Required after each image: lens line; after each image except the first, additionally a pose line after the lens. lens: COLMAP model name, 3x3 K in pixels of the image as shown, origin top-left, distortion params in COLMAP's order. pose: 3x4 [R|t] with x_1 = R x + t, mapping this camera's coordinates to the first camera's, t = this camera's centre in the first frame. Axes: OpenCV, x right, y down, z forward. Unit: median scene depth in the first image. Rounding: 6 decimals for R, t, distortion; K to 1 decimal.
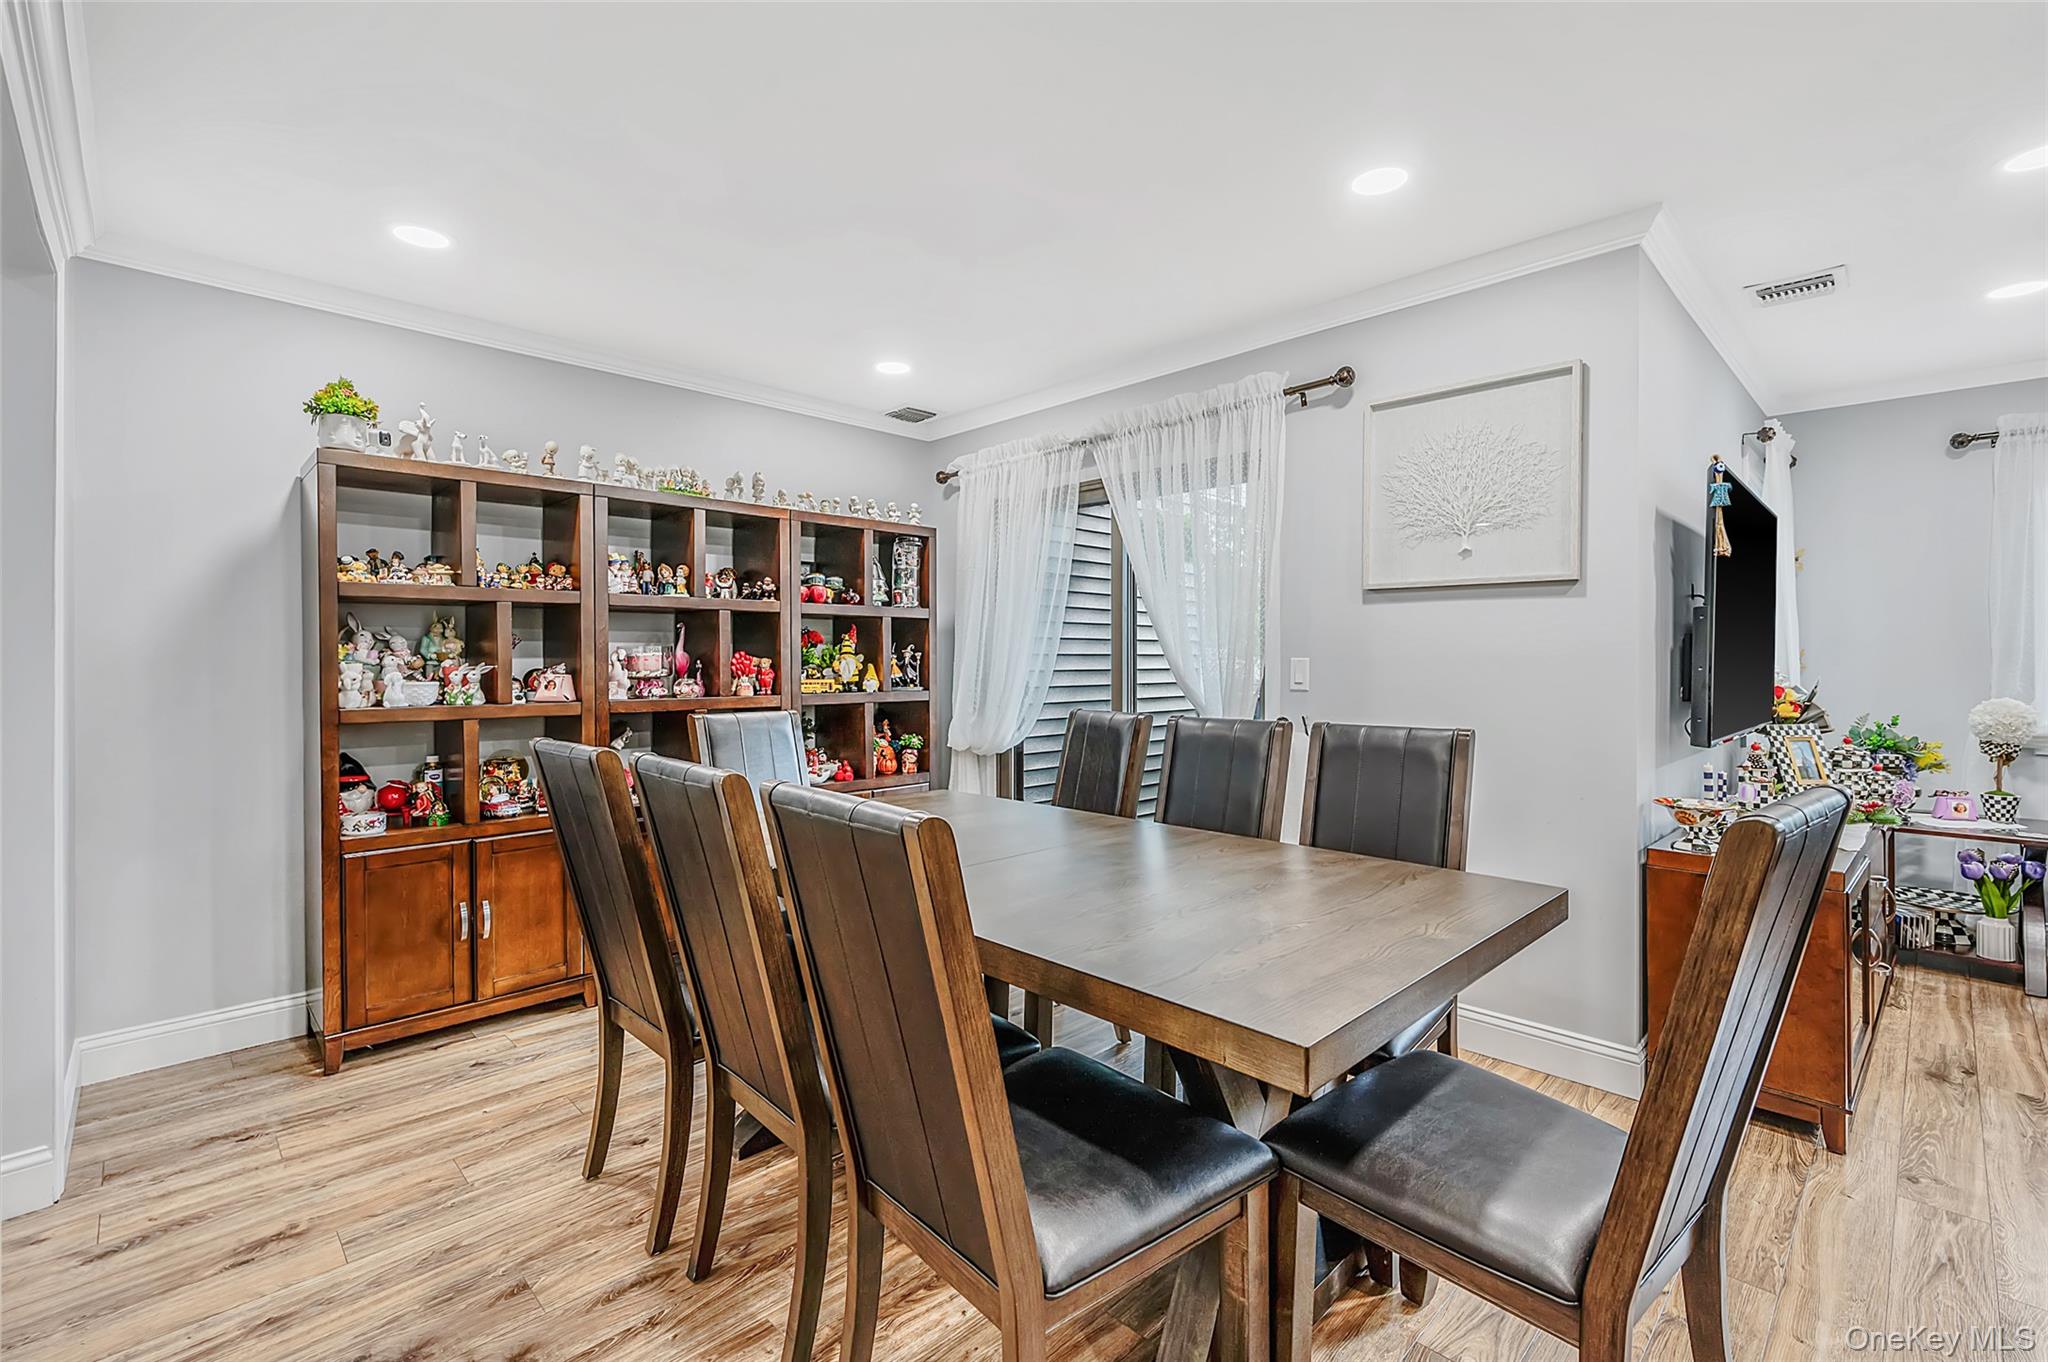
lens RADIAL K [[893.3, 0, 1025.4], [0, 893.3, 663.2], [0, 0, 1]] dist [-0.001114, 0.000152]
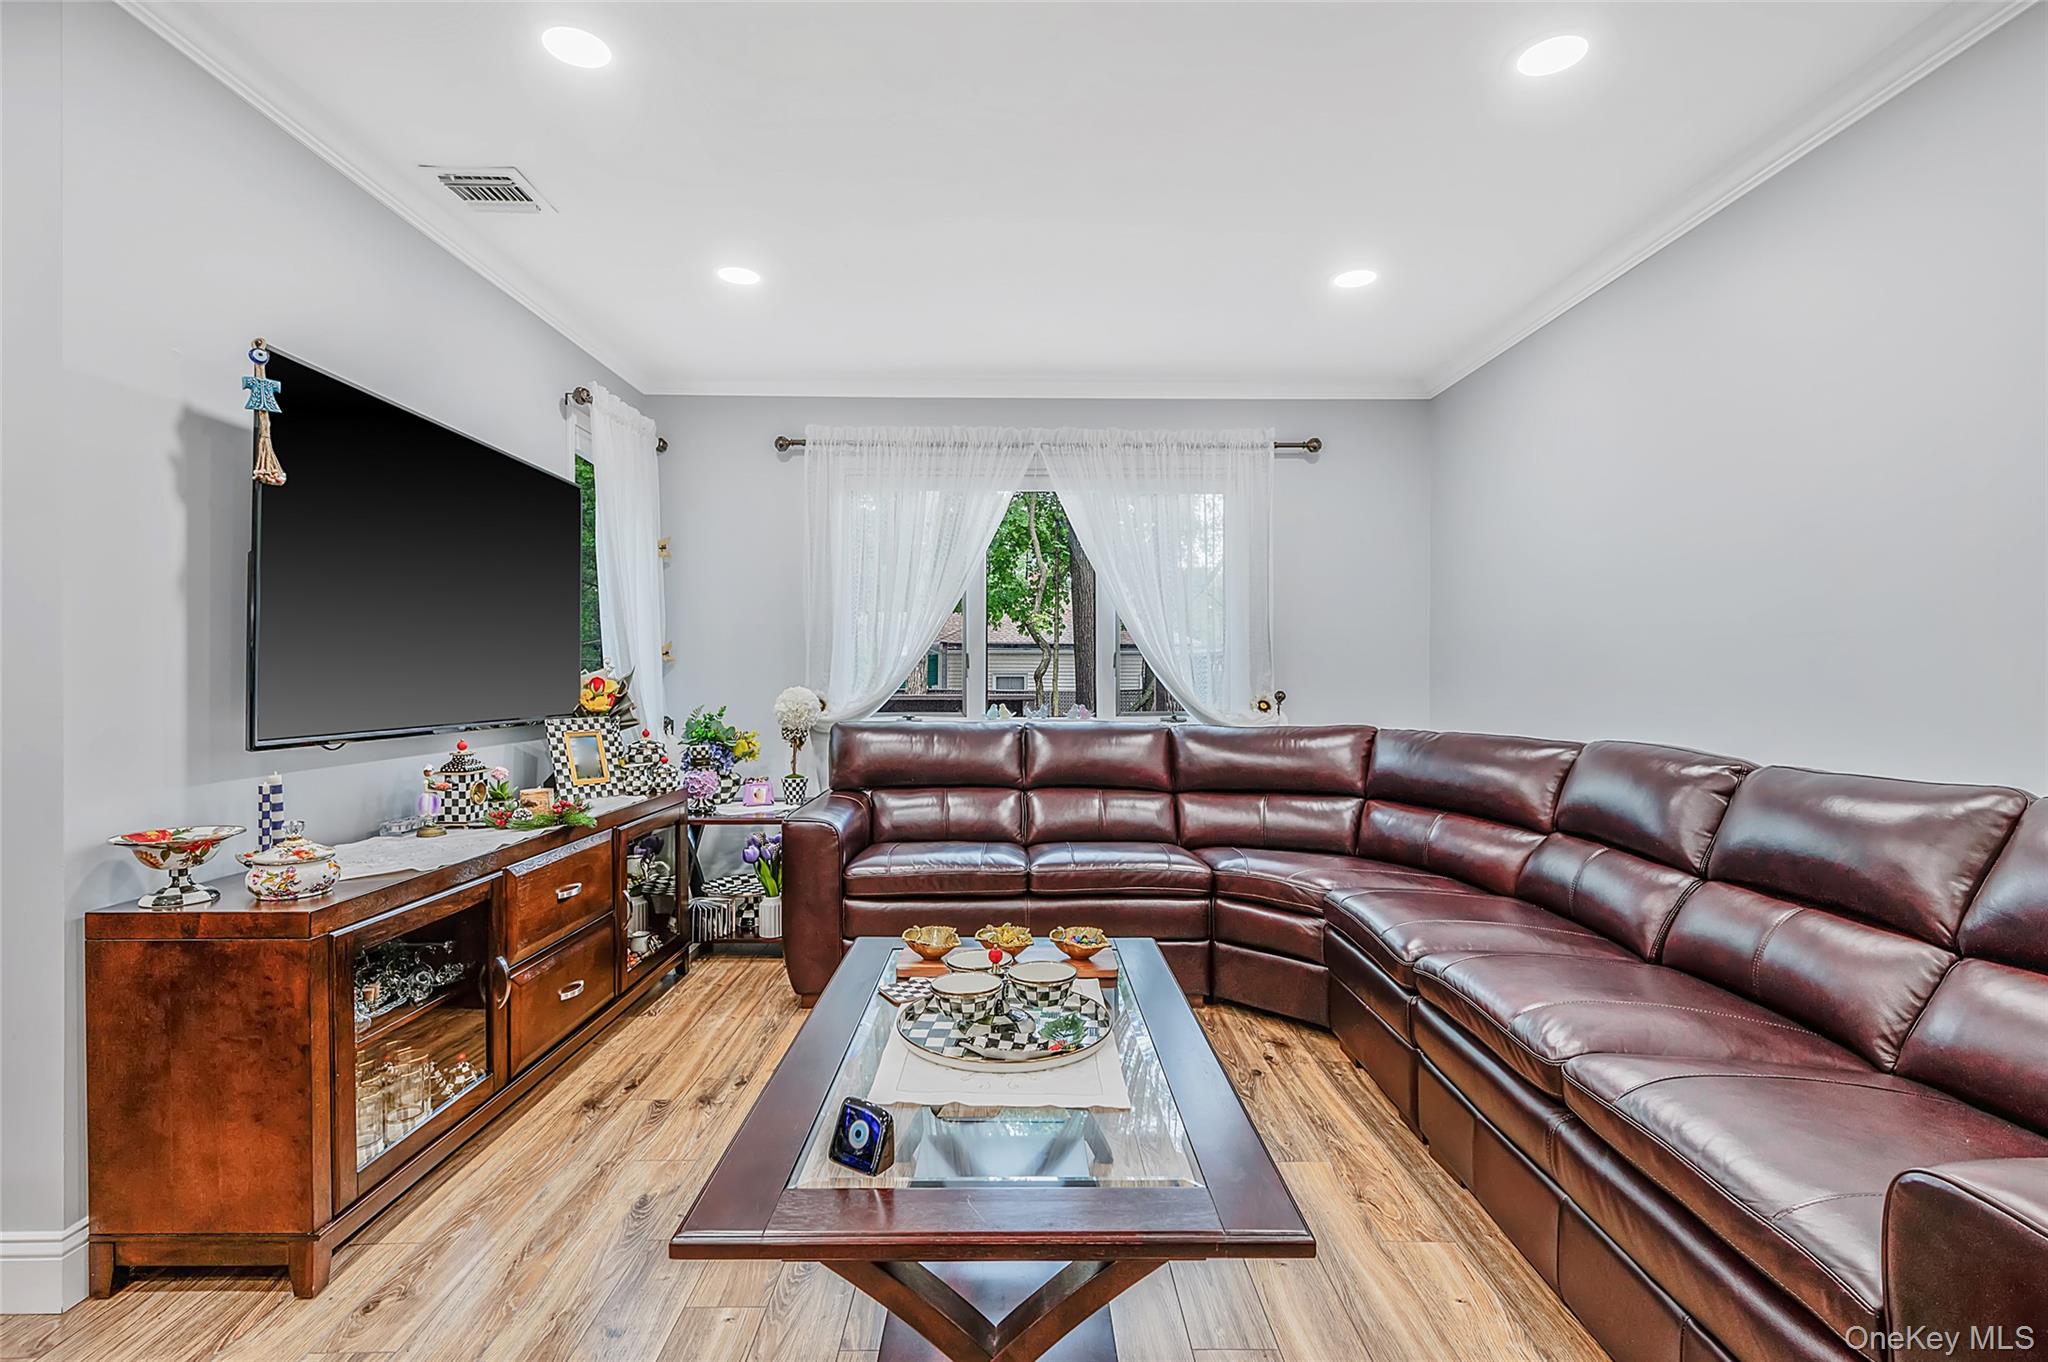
lens RADIAL K [[940.3, 0, 1027.7], [0, 940.3, 680.3], [0, 0, 1]] dist [-0.003400, -0.000043]
pose [[0.686853, -0.005125, 0.726778, 0.495179], [0.001701, 0.999984, 0.005445, 0.027187], [-0.726794, -0.002504, 0.686851, 0.030103]]
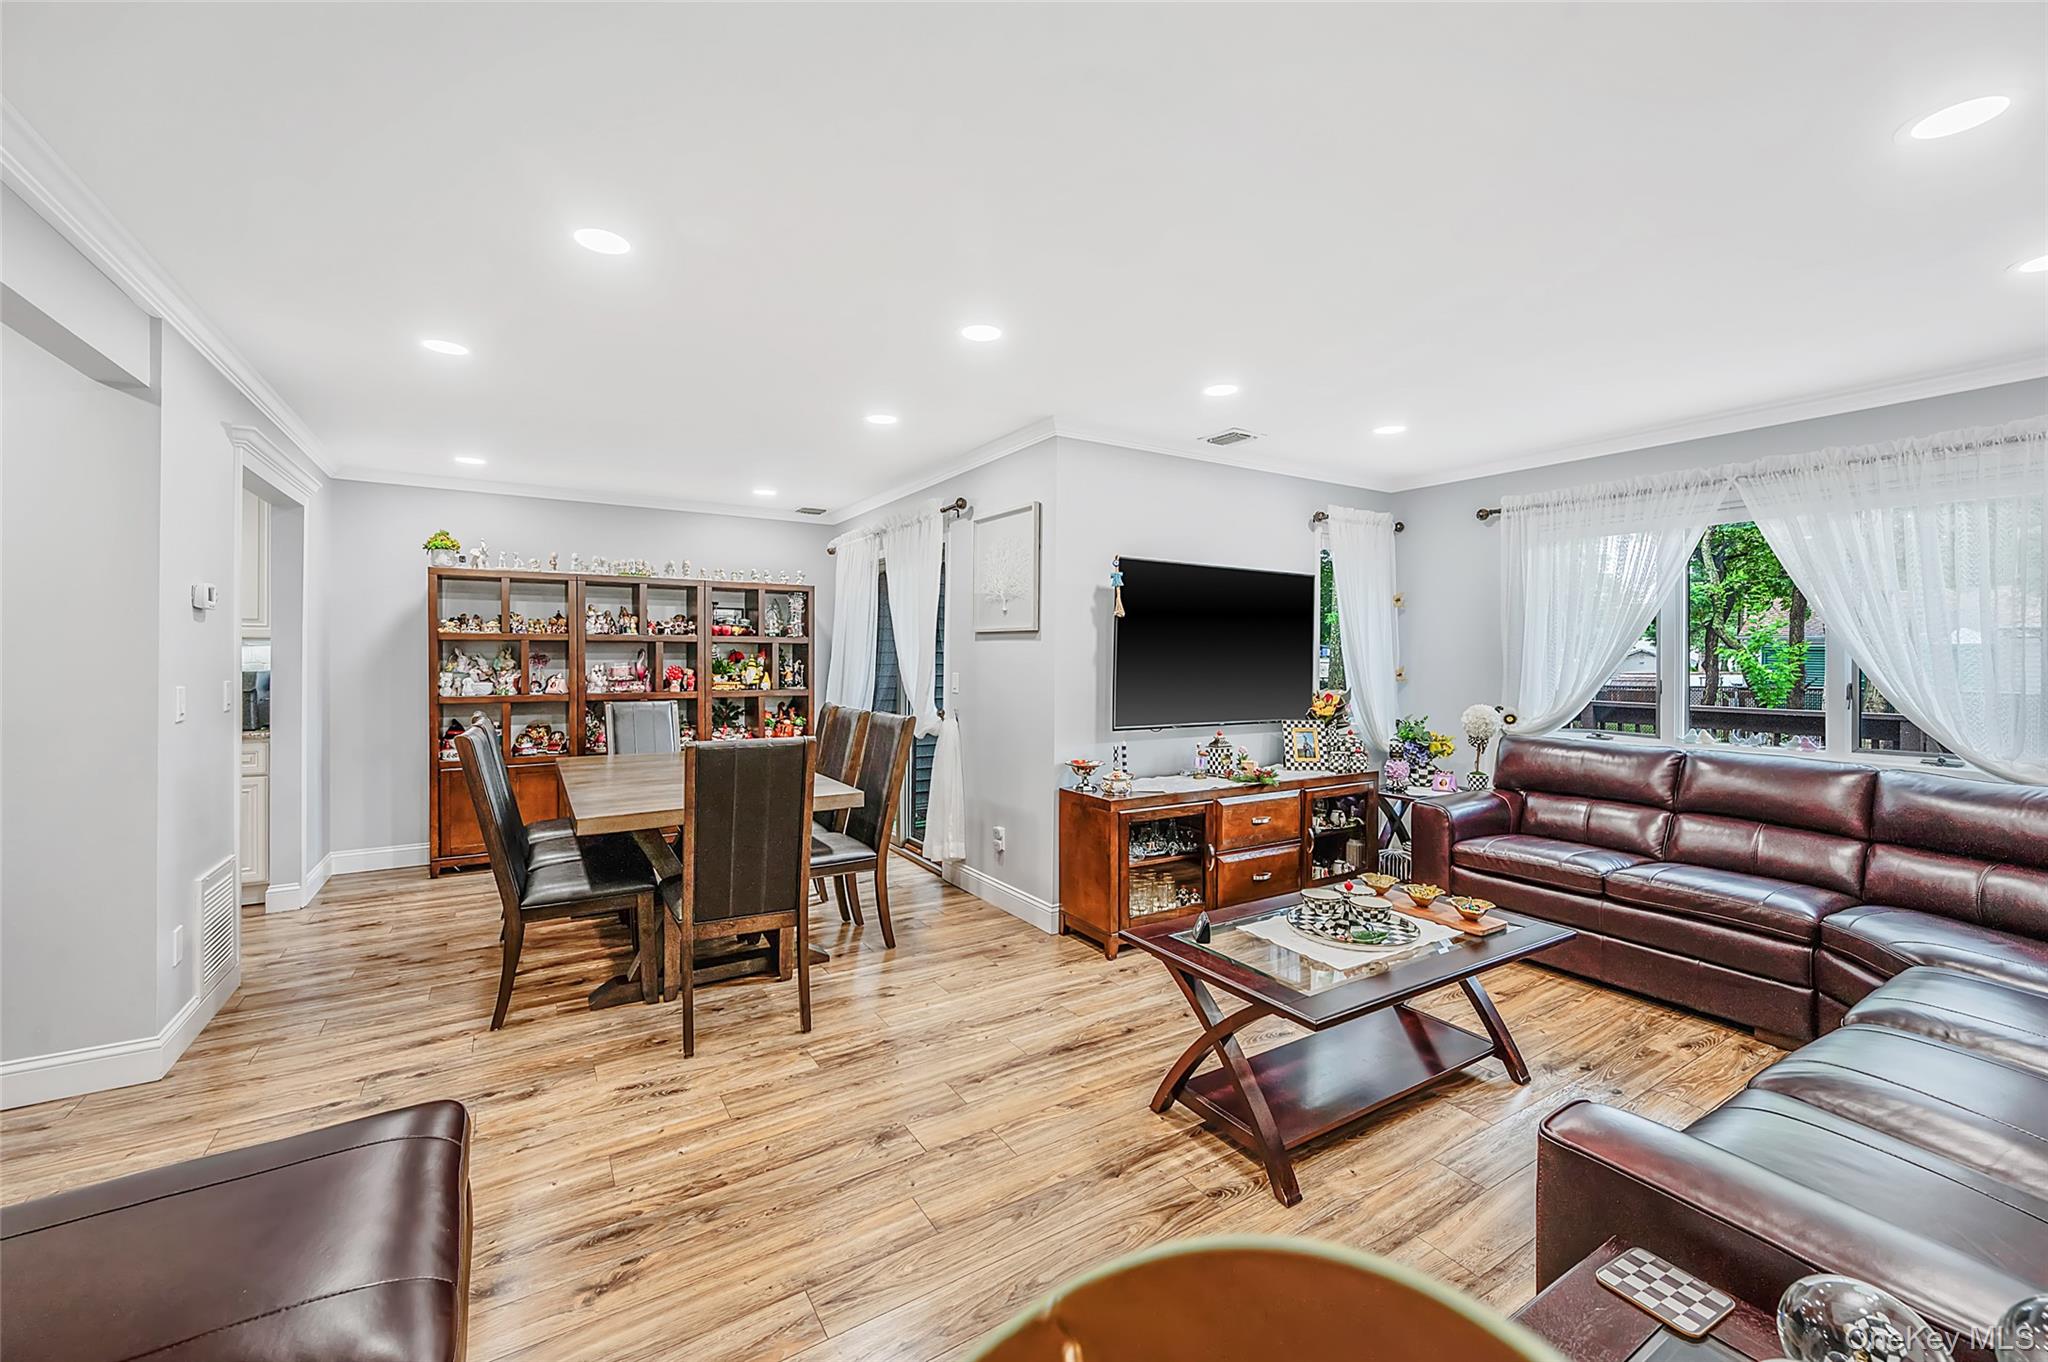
lens RADIAL K [[804.0, 0, 1021.3], [0, 804.0, 659.7], [0, 0, 1]] dist [0.000809, 0.000240]
pose [[0.978101, 0.004160, -0.208089, 0.695314], [-0.004288, 0.999991, -0.000161, -0.028570], [0.208086, 0.001050, 0.978110, -0.386212]]
